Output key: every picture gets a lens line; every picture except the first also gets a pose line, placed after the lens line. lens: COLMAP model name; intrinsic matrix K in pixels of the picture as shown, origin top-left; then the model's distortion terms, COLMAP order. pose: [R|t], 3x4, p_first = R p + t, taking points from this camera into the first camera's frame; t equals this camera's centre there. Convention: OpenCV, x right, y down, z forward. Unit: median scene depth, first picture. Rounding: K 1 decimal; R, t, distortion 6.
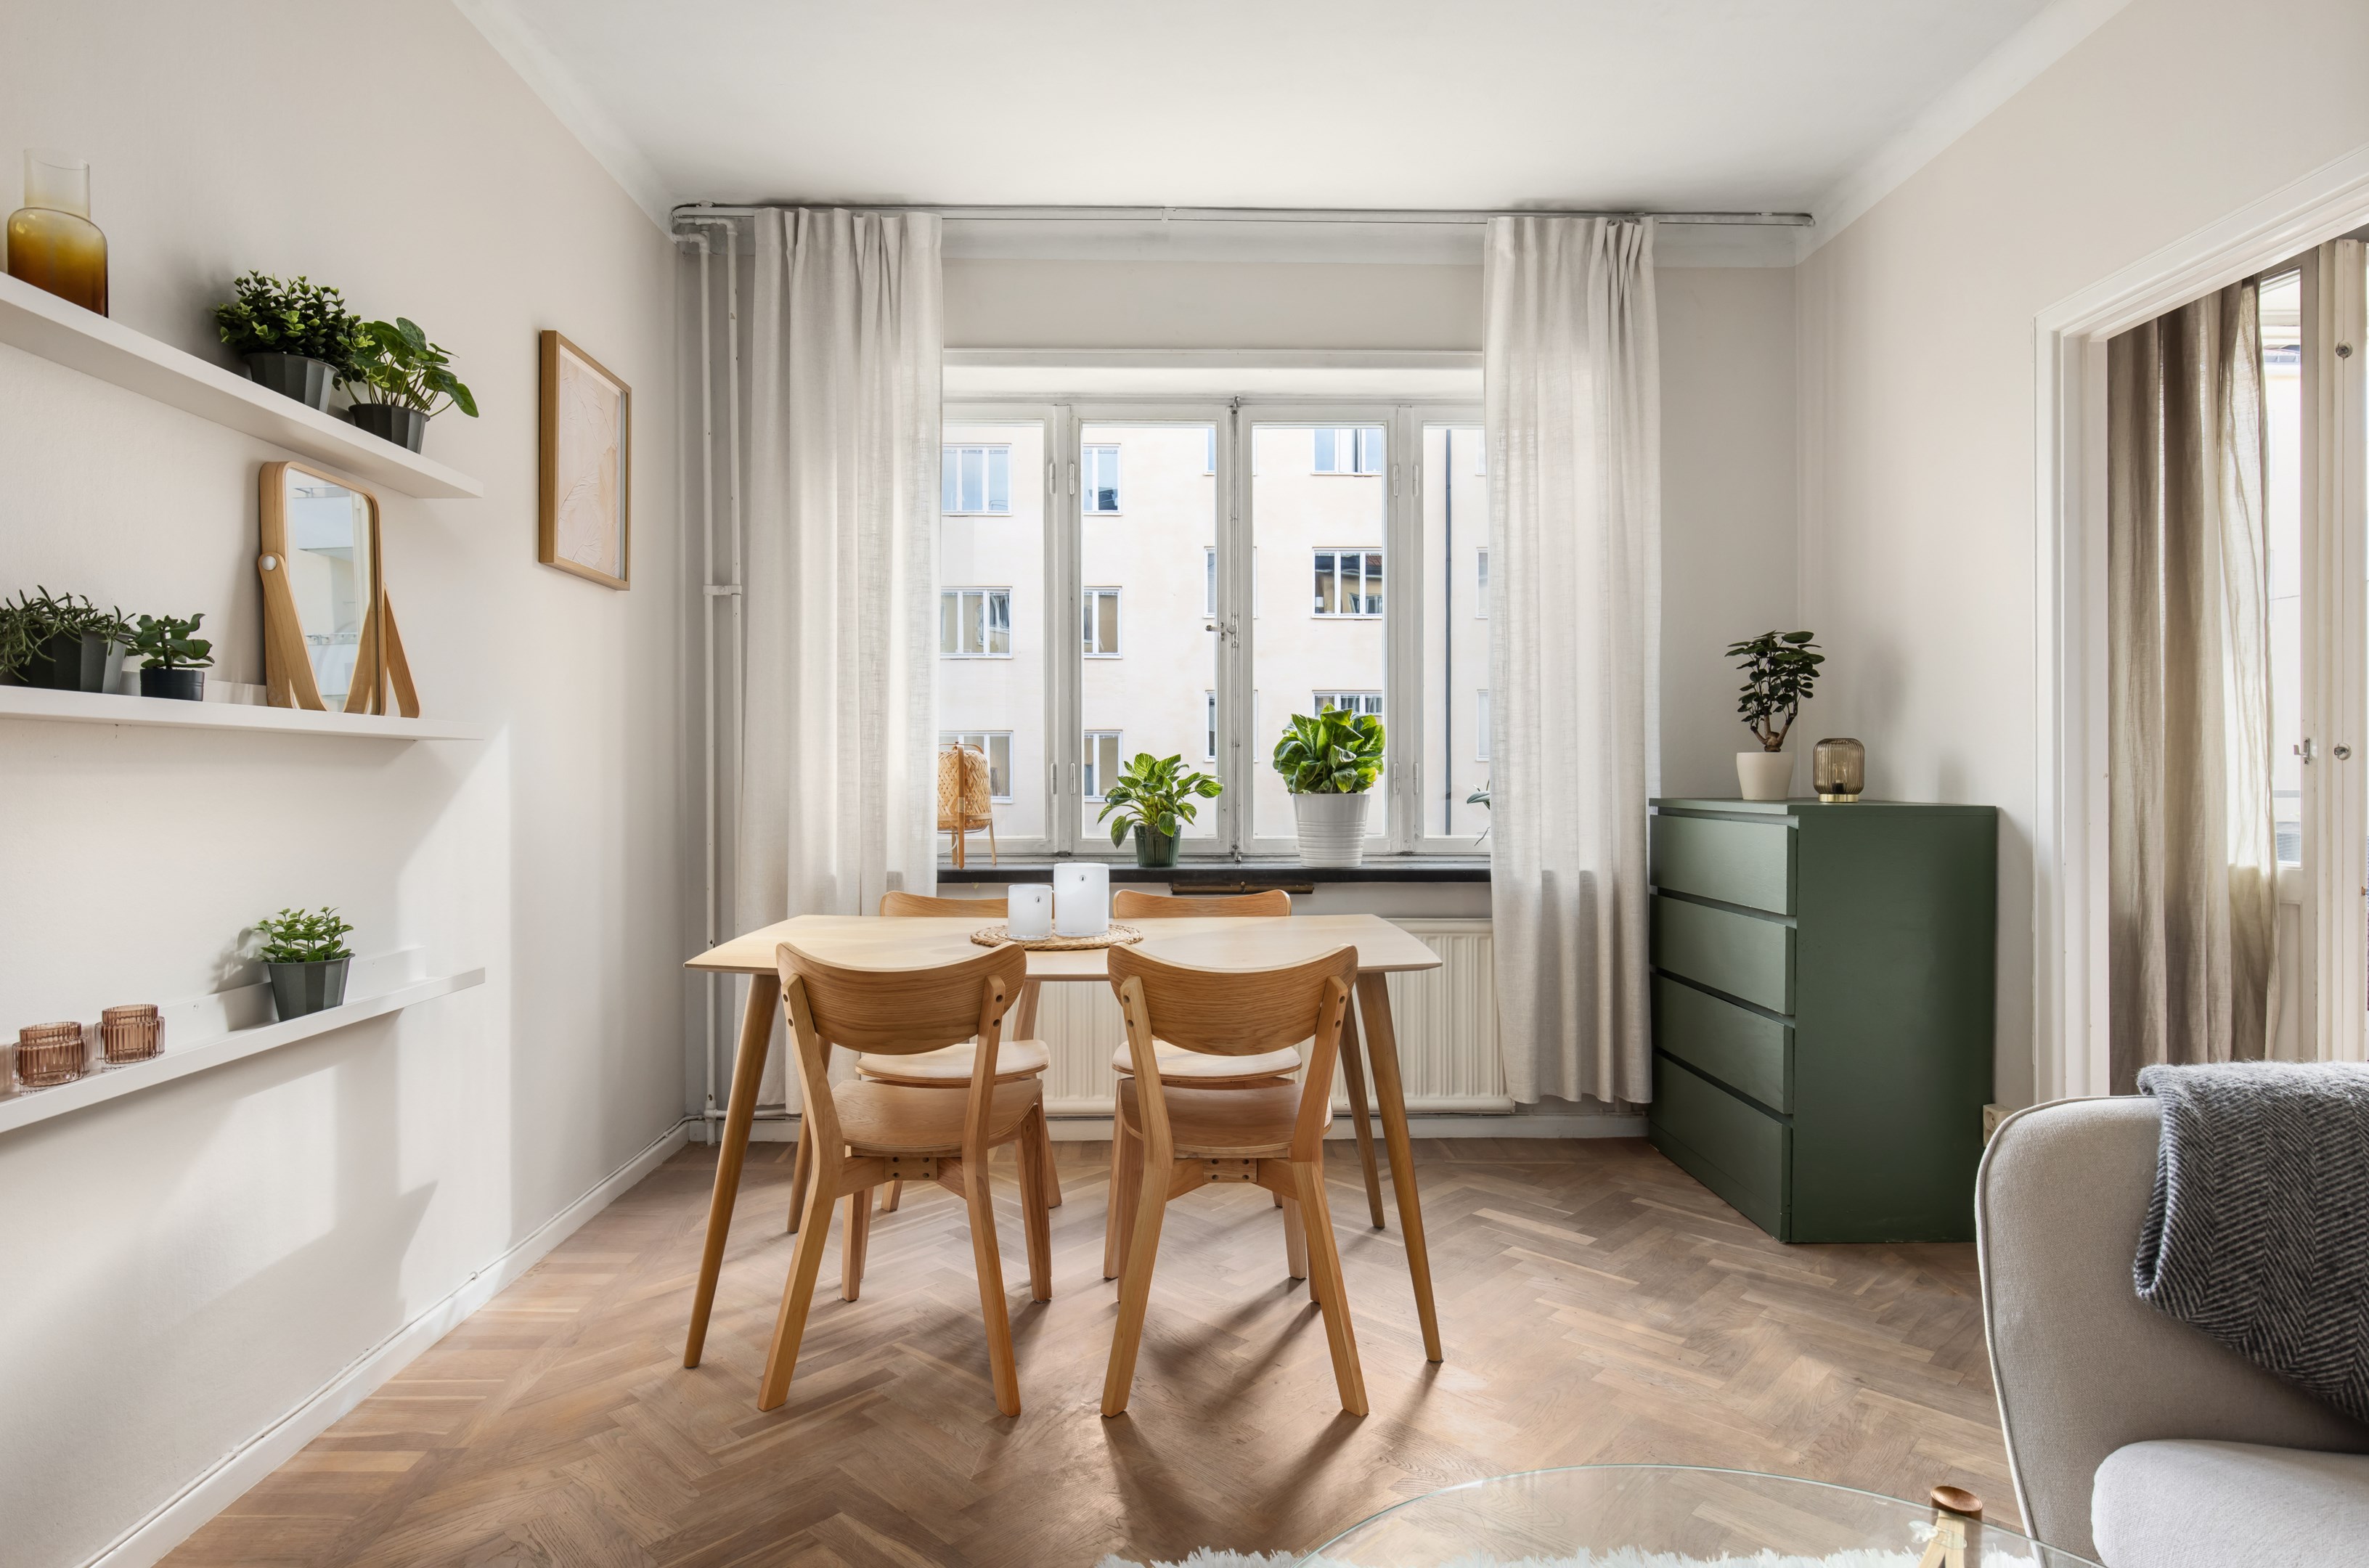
lens RADIAL K [[1351.5, 0, 1156.1], [0, 1351.5, 783.2], [0, 0, 1]] dist [0.004309, -0.000159]
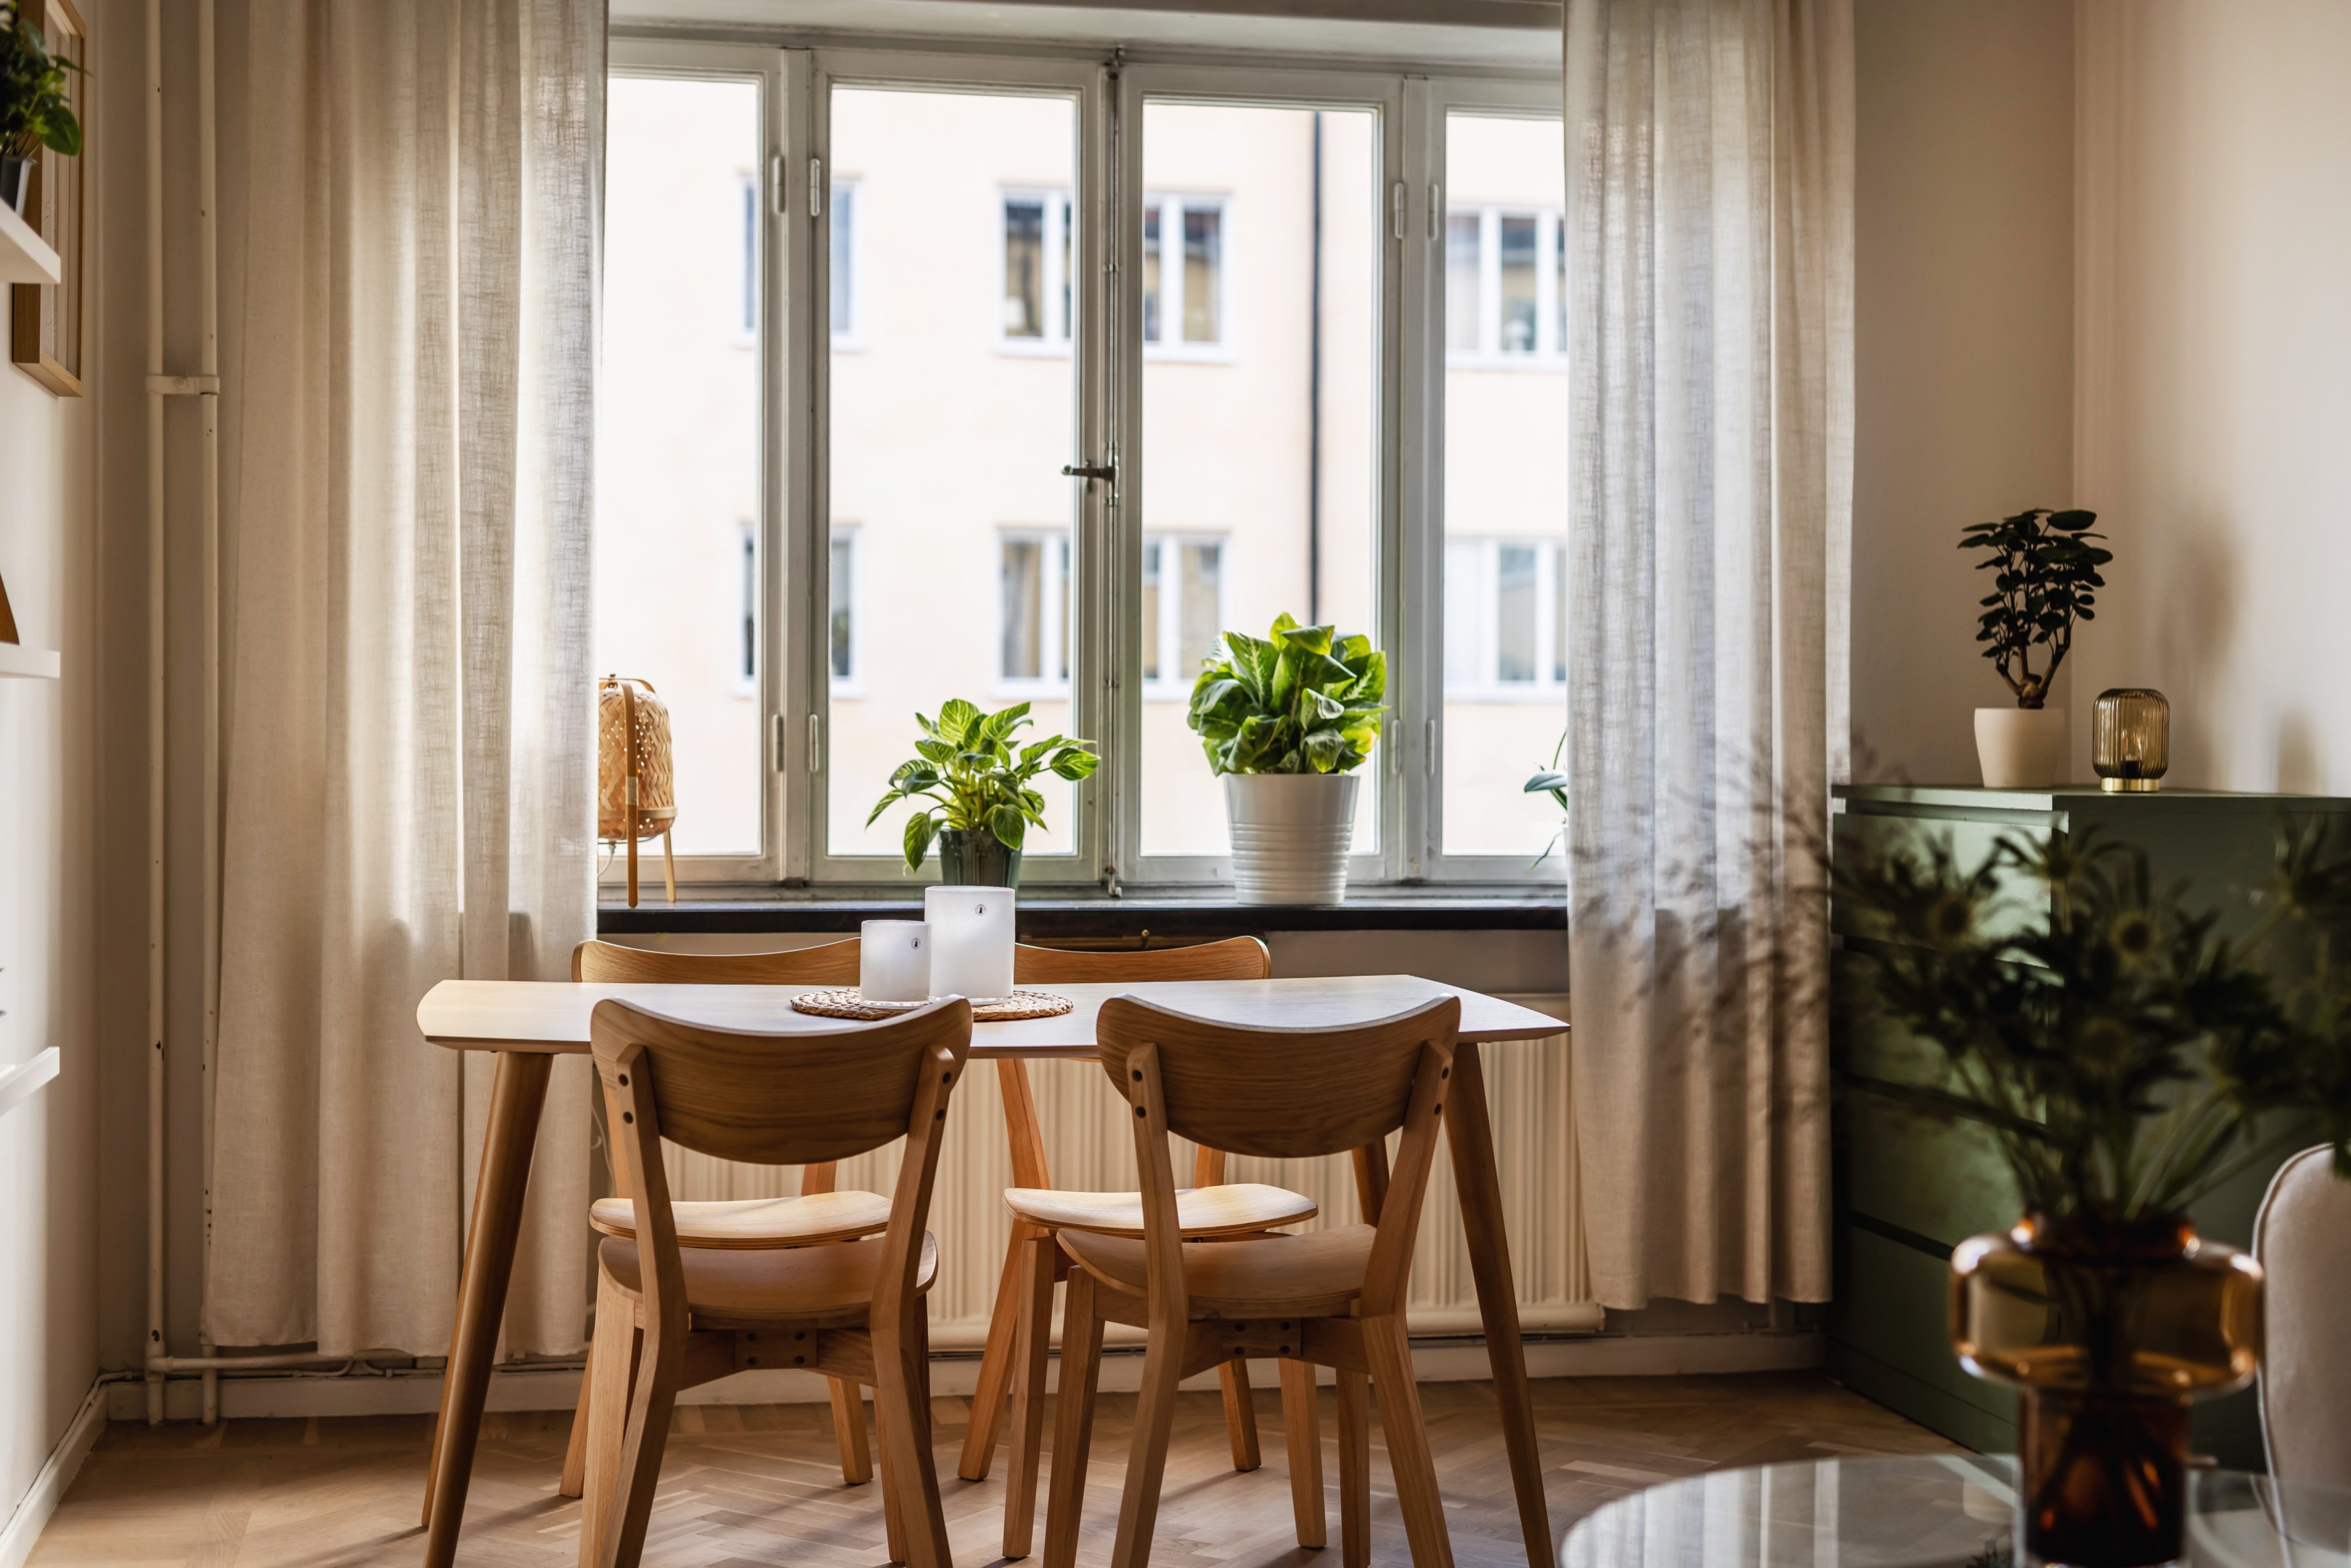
lens RADIAL K [[3382.4, 0, 1175.5], [0, 3382.4, 784.0], [0, 0, 1]] dist [-0.000505, 0.100662]
pose [[0.983555, 0.004383, 0.180555, -0.178967], [-0.006460, 0.999920, 0.010918, -0.003104], [-0.180492, -0.011905, 0.983504, -0.387923]]
